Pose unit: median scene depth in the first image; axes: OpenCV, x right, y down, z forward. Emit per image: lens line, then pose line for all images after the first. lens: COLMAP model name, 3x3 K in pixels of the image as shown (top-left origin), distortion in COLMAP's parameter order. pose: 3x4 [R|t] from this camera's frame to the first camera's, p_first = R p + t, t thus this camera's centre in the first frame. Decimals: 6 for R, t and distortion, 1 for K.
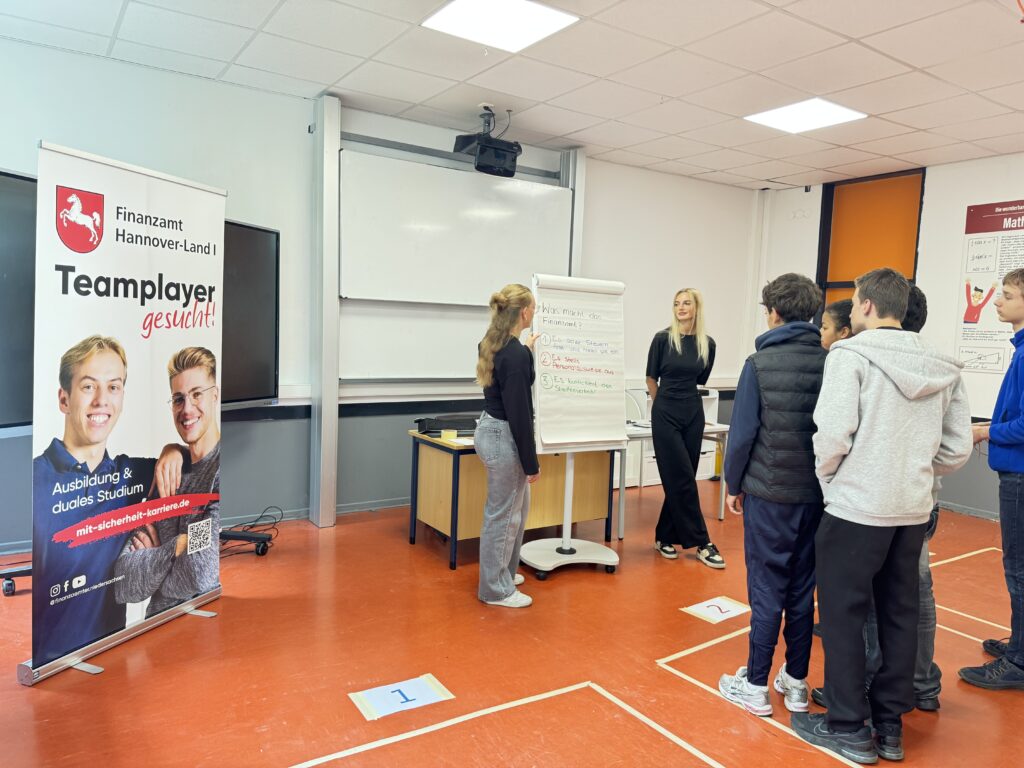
lens RADIAL K [[732.8, 0, 517.6], [0, 732.8, 379.1], [0, 0, 1]] dist [0.070721, -0.075195]
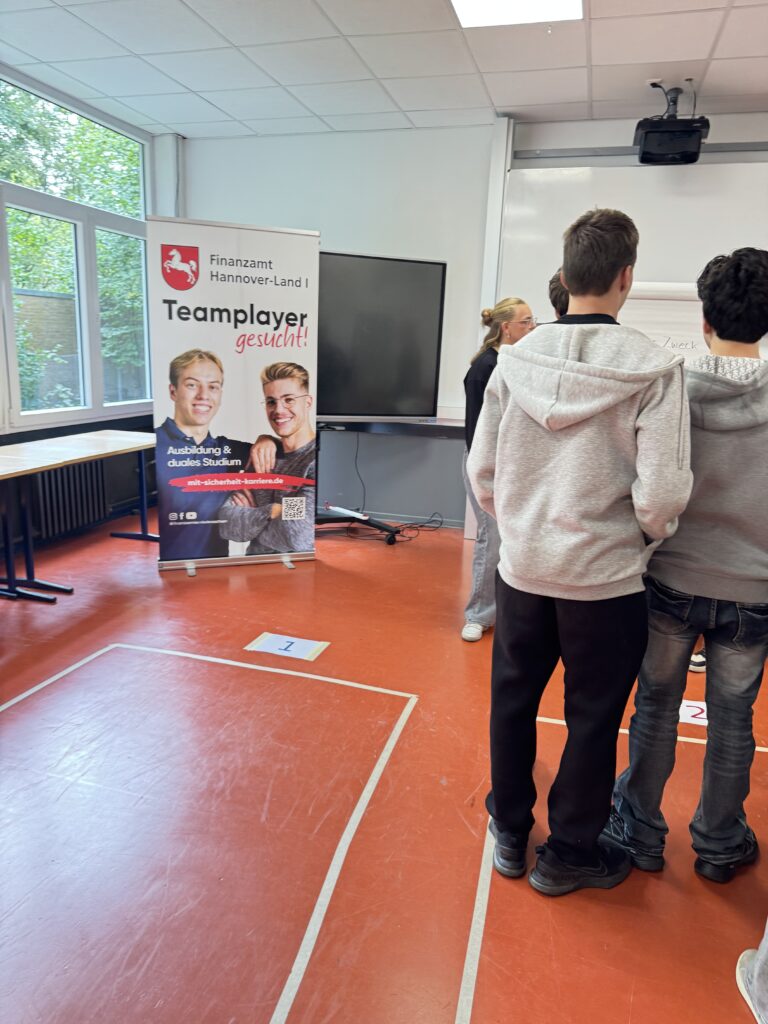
lens RADIAL K [[732.8, 0, 387.3], [0, 732.8, 519.5], [0, 0, 1]] dist [0.070721, -0.075195]
pose [[0.642749, 0.165181, -0.748057, 0.741482], [-0.072895, 0.985234, 0.154920, 0.016707], [0.762601, -0.045045, 0.645299, 0.311653]]
